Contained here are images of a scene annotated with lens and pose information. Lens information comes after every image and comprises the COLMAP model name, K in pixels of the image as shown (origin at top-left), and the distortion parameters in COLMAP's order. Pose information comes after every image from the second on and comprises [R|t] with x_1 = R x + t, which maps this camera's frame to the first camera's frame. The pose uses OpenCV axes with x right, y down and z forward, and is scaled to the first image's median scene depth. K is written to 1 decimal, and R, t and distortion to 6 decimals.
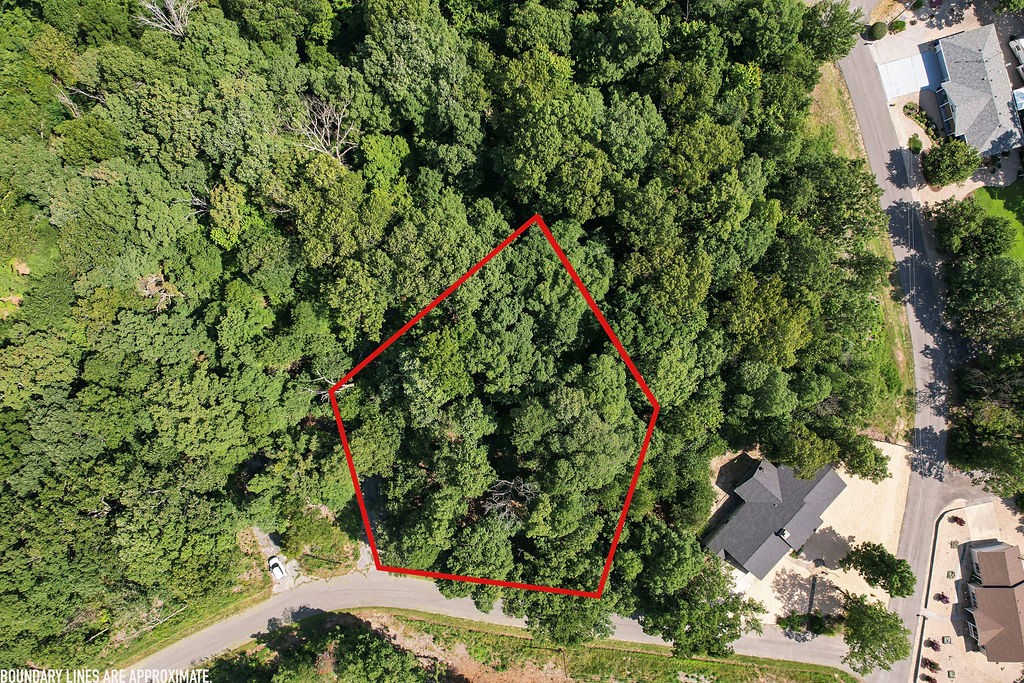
lens RADIAL K [[550.6, 0, 508.8], [0, 550.6, 341.4], [0, 0, 1]] dist [-0.003204, 0.002559]
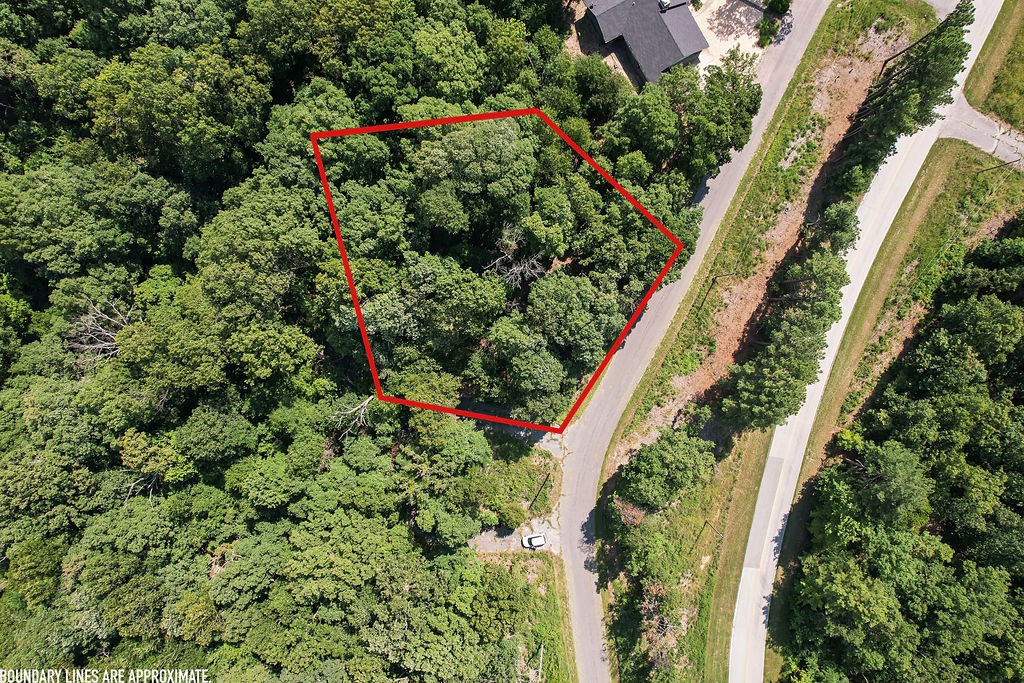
lens RADIAL K [[550.6, 0, 515.0], [0, 550.6, 338.8], [0, 0, 1]] dist [-0.003204, 0.002559]
pose [[0.324485, -0.945847, -0.009167, -0.106138], [0.945485, 0.324614, -0.026137, 0.317925], [0.027697, -0.000186, 0.999616, 0.069513]]
